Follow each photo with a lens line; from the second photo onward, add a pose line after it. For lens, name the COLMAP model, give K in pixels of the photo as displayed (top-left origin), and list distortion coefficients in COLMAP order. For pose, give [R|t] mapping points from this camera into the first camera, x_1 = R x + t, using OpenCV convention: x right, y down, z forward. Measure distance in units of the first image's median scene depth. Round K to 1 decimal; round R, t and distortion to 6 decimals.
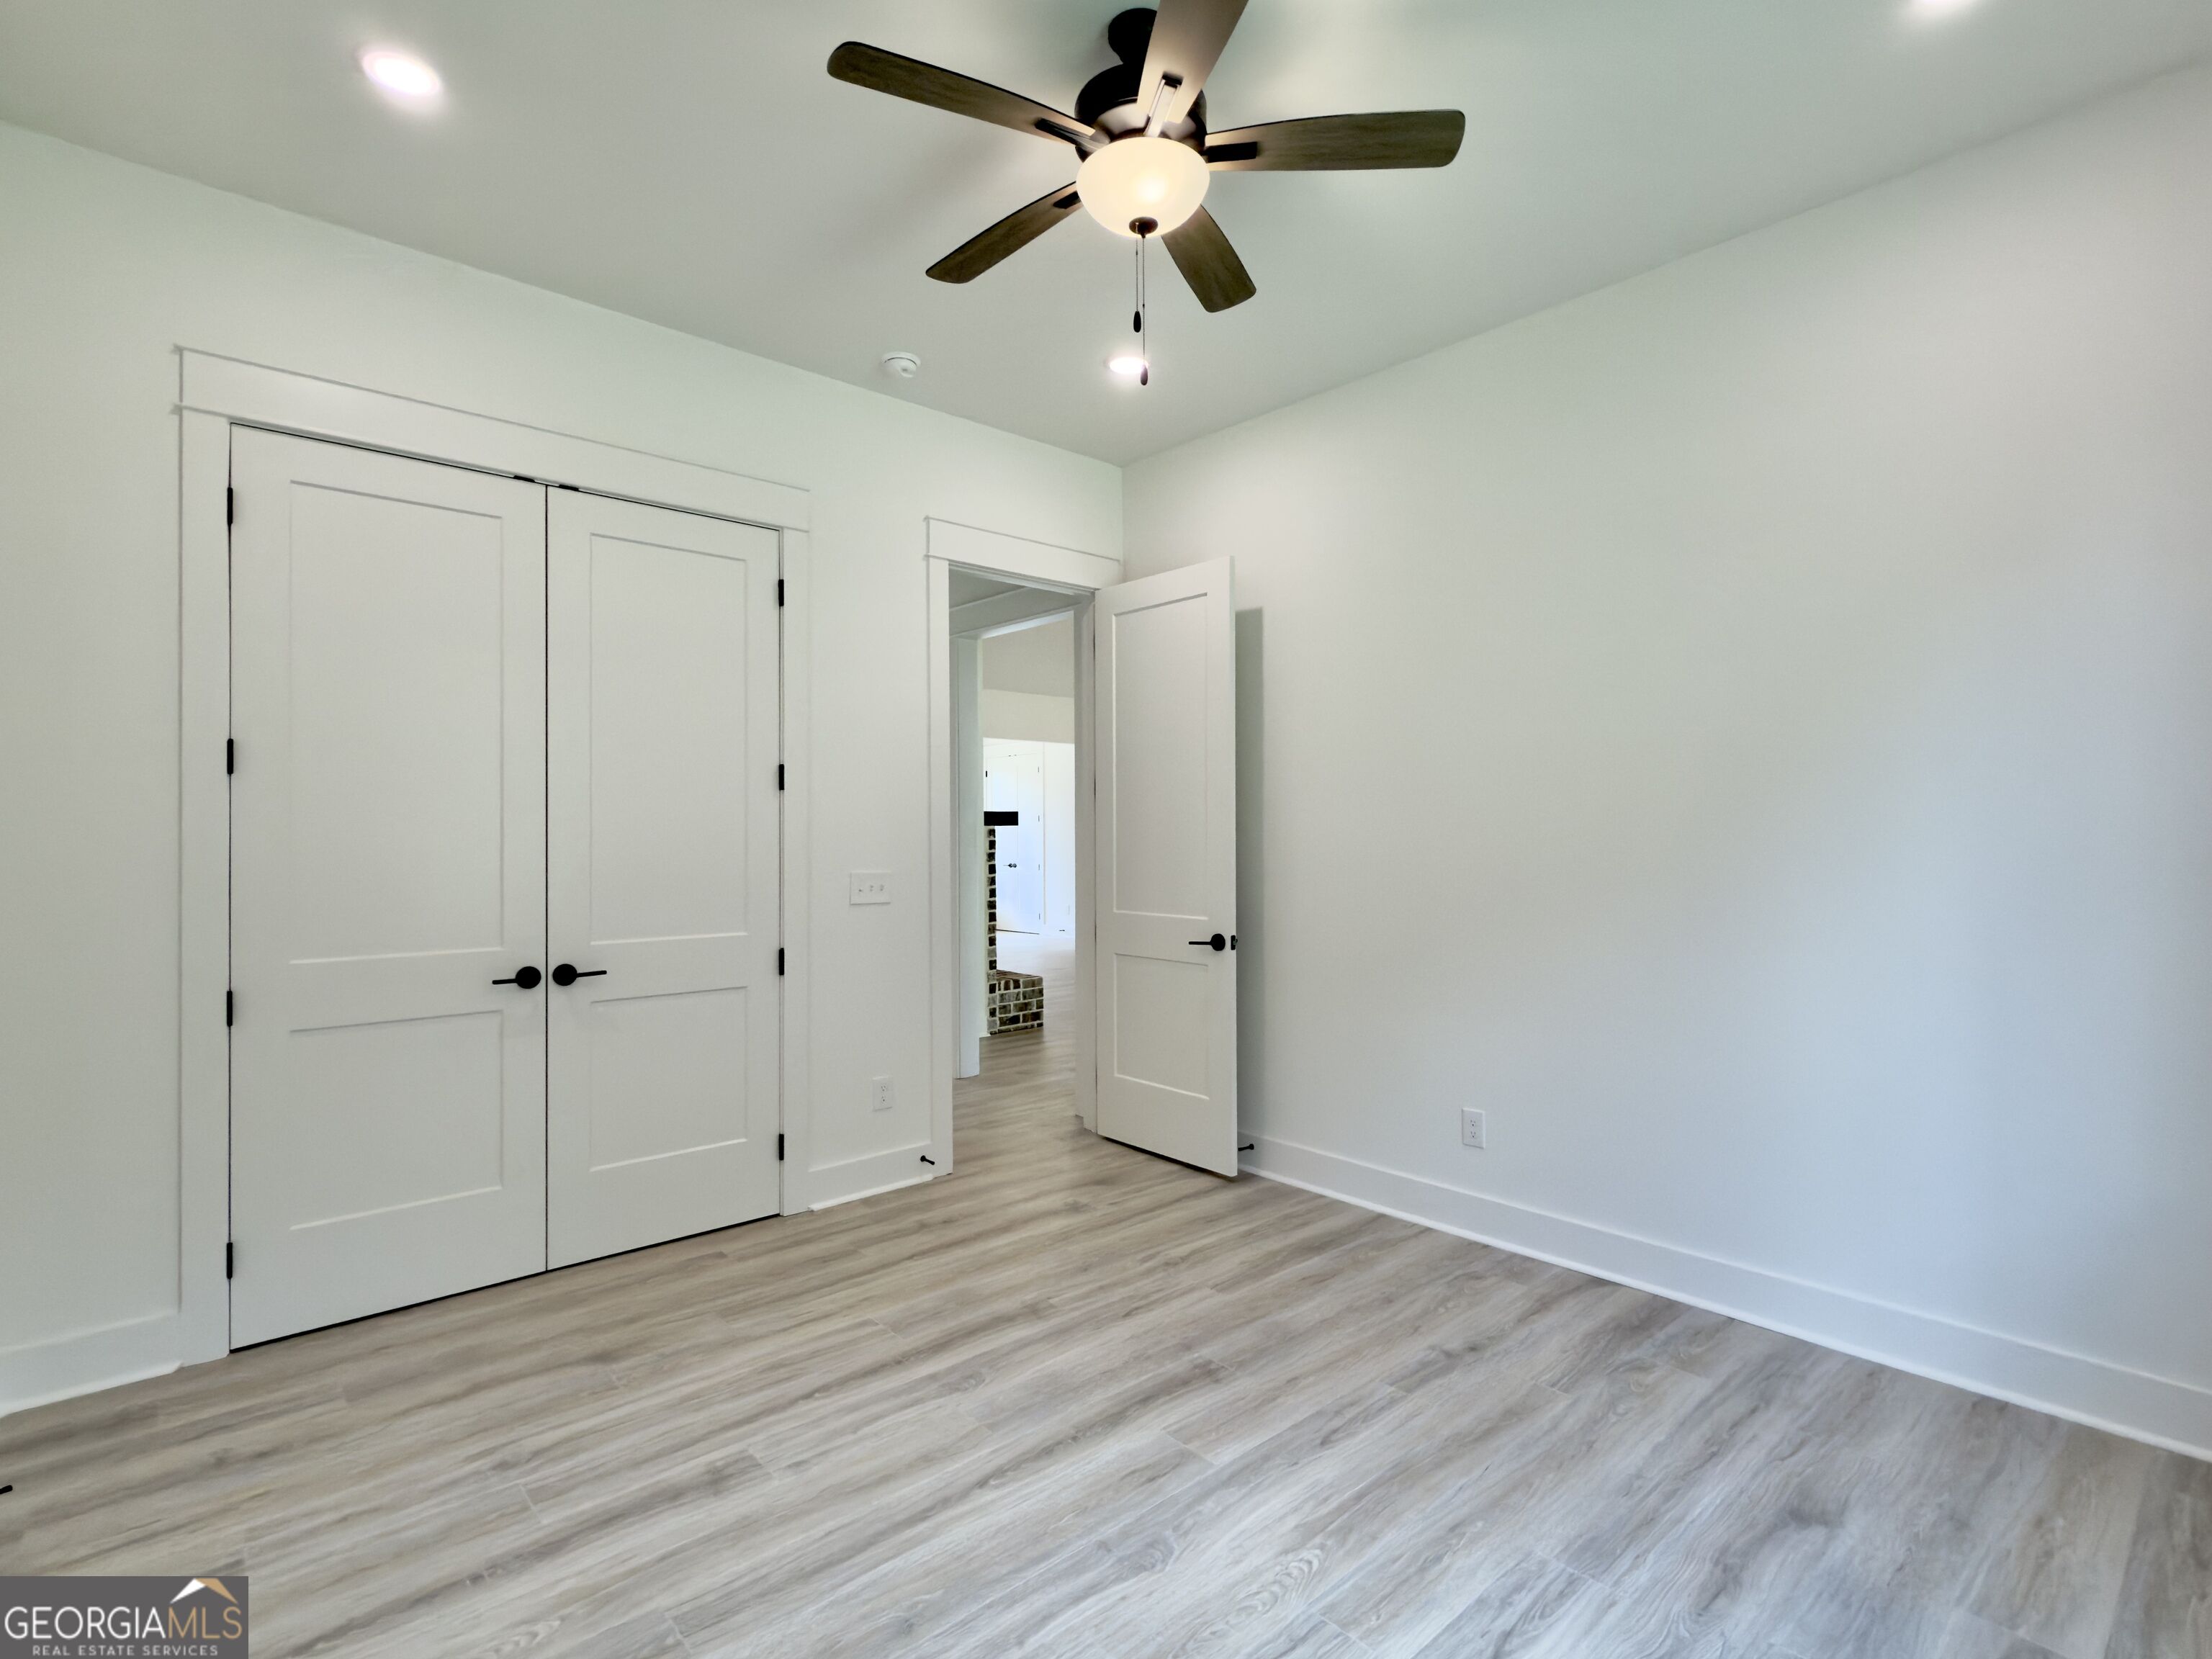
lens RADIAL K [[1068.5, 0, 1103.7], [0, 1068.5, 830.7], [0, 0, 1]] dist [-0.000633, -0.000921]
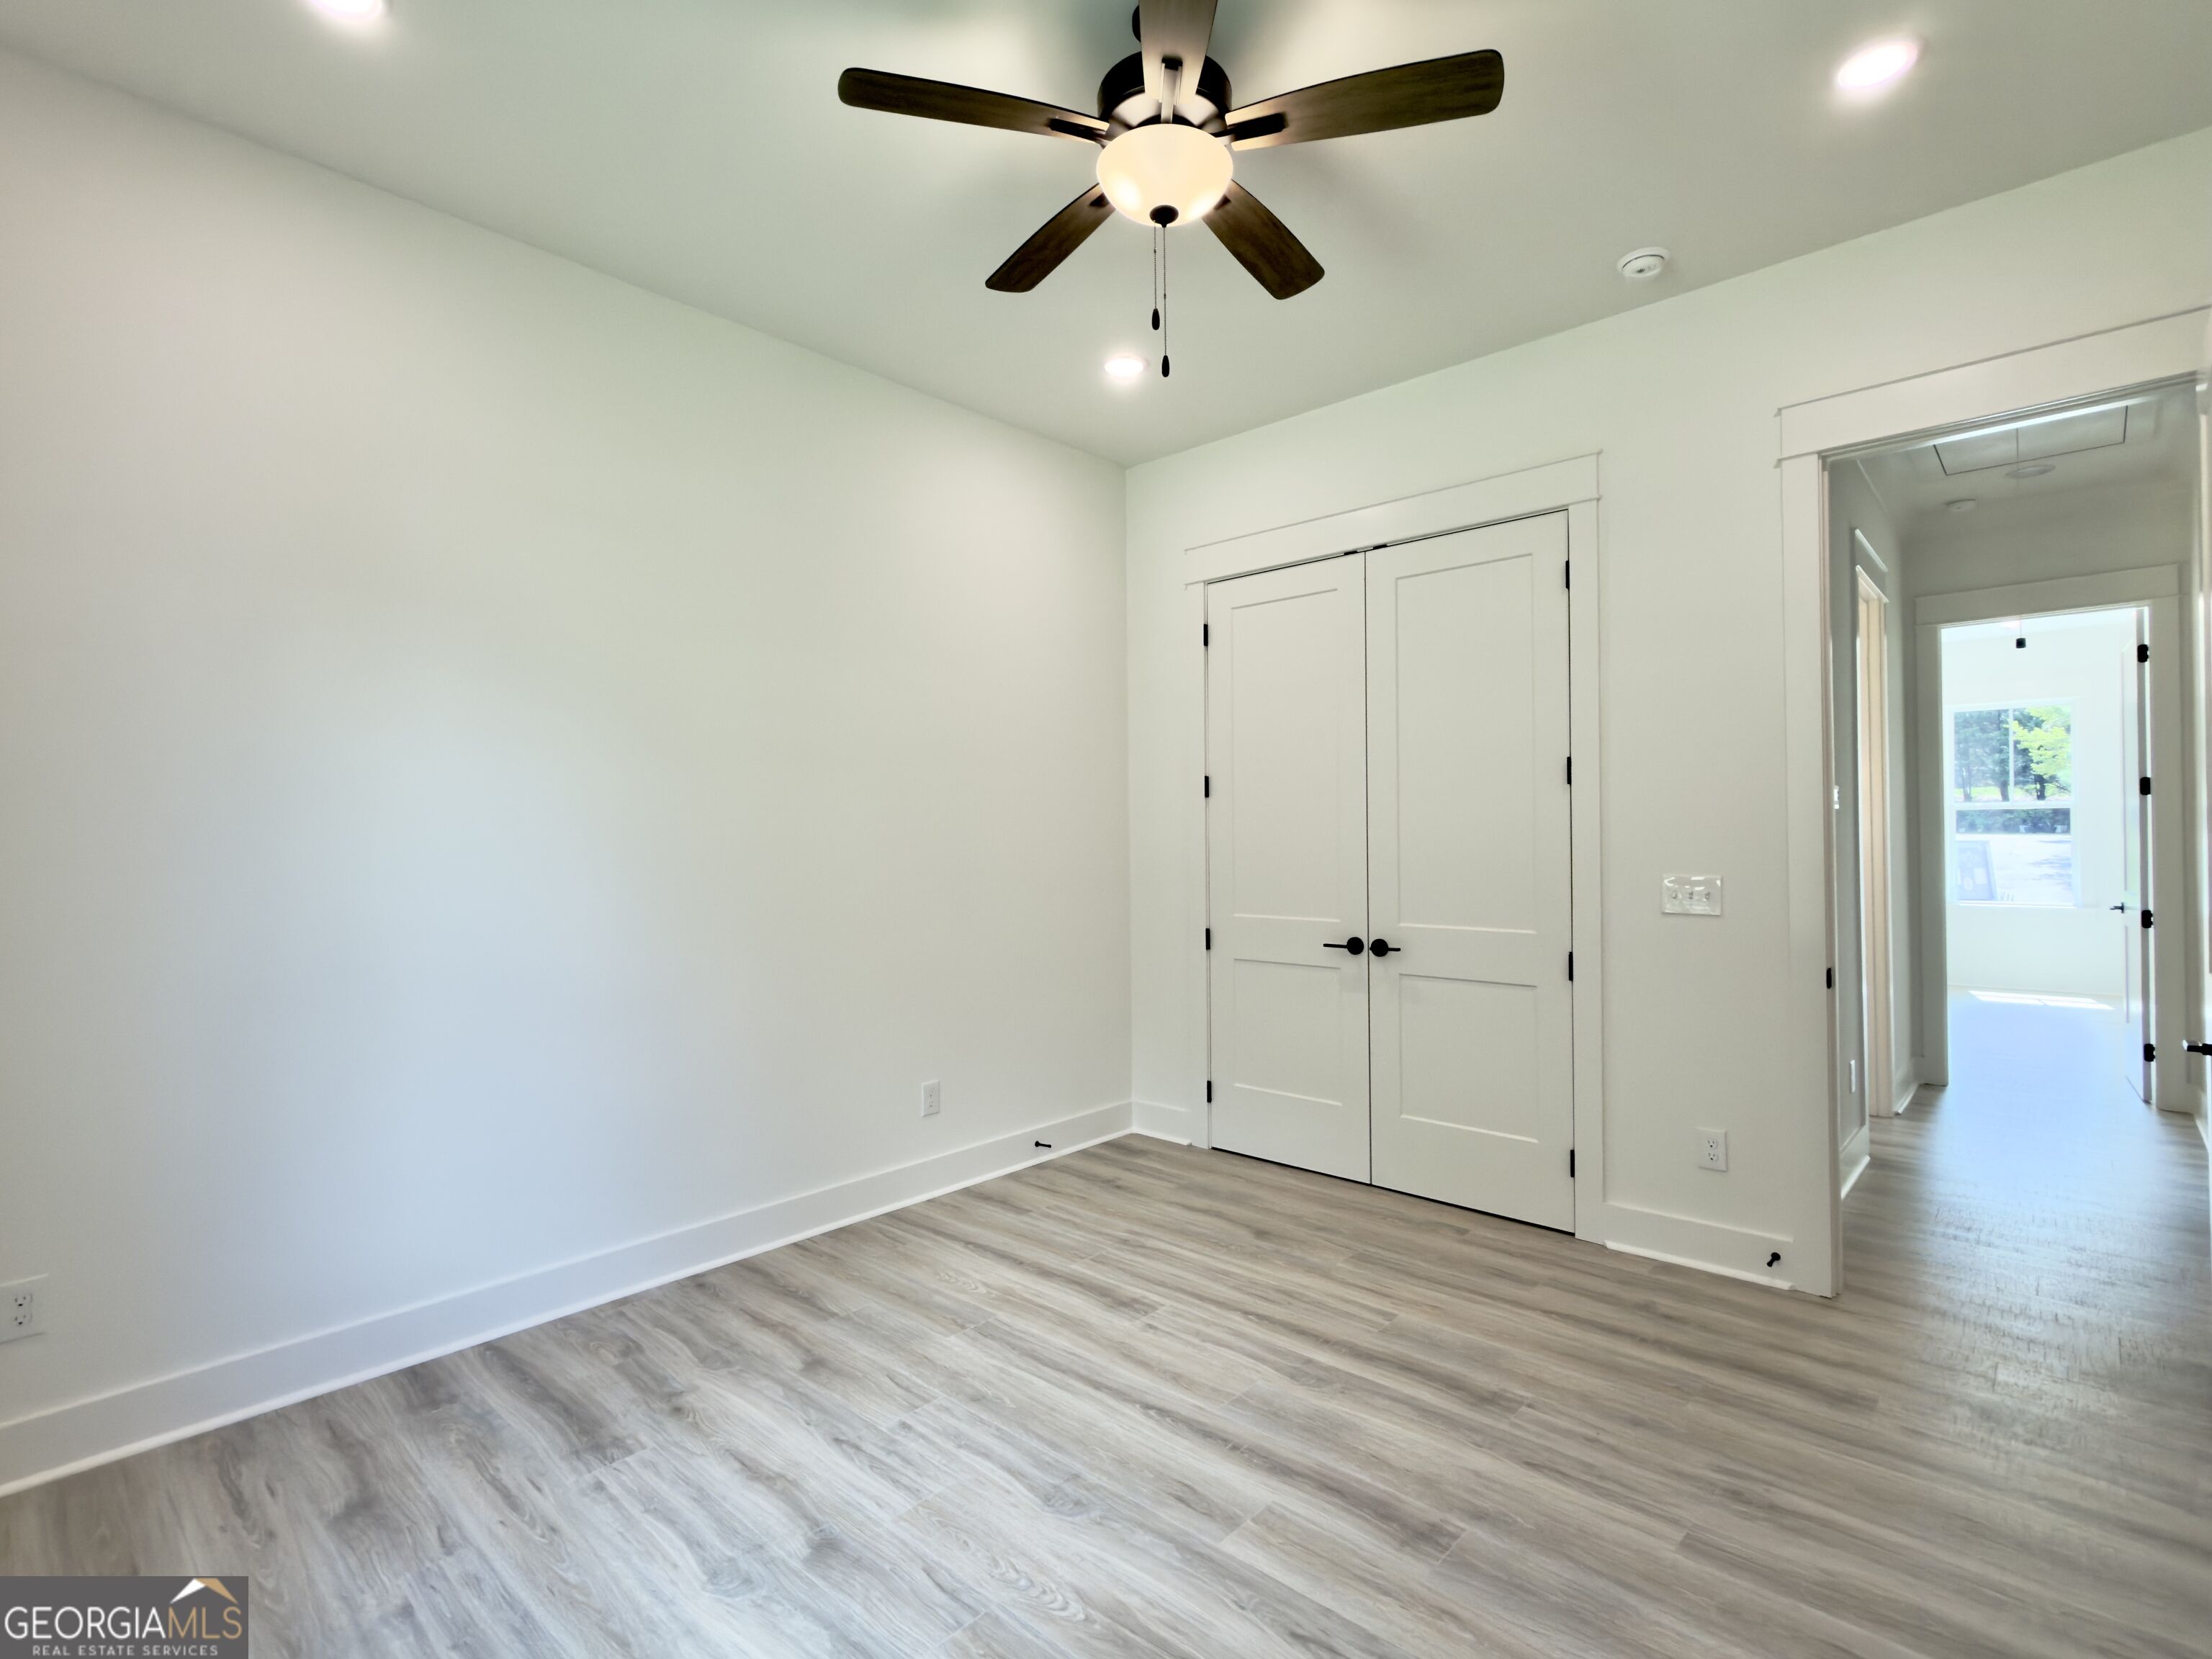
lens RADIAL K [[1068.5, 0, 1103.7], [0, 1068.5, 830.7], [0, 0, 1]] dist [-0.000633, -0.000921]
pose [[0.100466, -0.002809, -0.994937, 0.827761], [0.010582, 0.999942, -0.001755, 0.000065], [0.994884, -0.010352, 0.100490, 0.690438]]
